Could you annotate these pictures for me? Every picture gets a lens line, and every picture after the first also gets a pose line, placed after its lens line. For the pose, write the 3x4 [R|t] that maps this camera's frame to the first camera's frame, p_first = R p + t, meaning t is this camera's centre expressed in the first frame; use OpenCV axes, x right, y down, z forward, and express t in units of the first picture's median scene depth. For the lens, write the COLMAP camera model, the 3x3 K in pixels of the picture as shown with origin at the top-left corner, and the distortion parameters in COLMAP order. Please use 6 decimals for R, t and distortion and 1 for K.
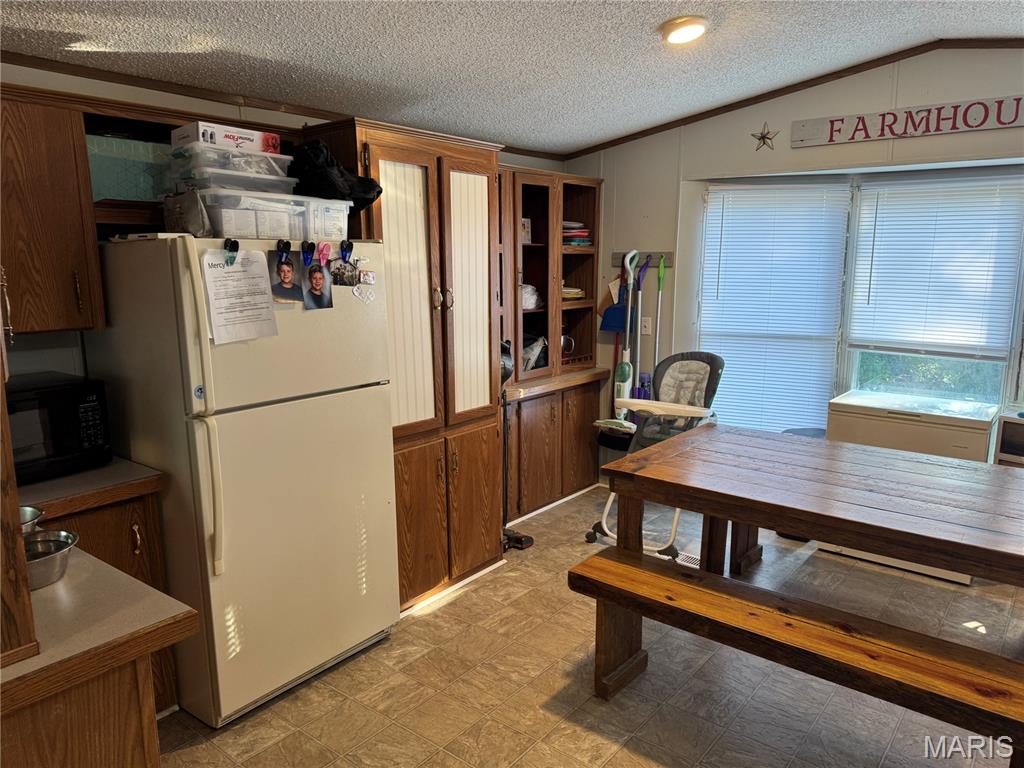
lens RADIAL K [[711.8, 0, 512.0], [0, 711.8, 384.0], [0, 0, 1]] dist [0.083389, -0.120991]
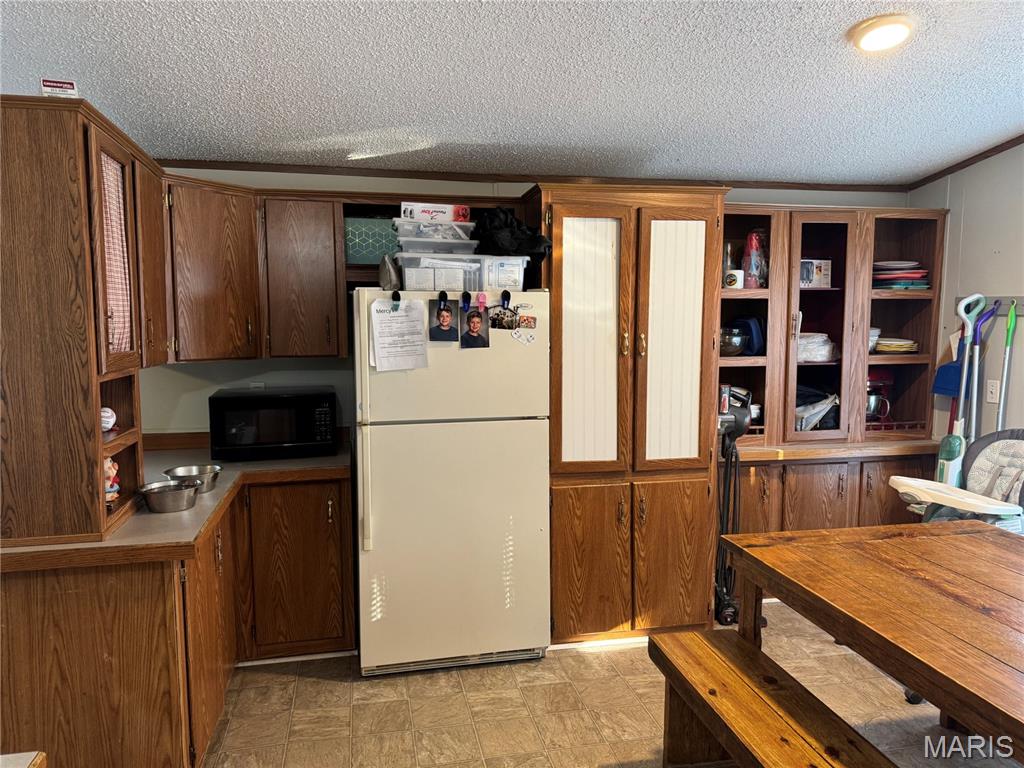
lens RADIAL K [[720.6, 0, 512.0], [0, 720.6, 384.0], [0, 0, 1]] dist [0.121341, -0.209211]
pose [[0.772313, 0.066691, -0.631732, 0.501574], [-0.109988, 0.993493, -0.029582, -0.016512], [0.625648, 0.092329, 0.774622, 0.114877]]
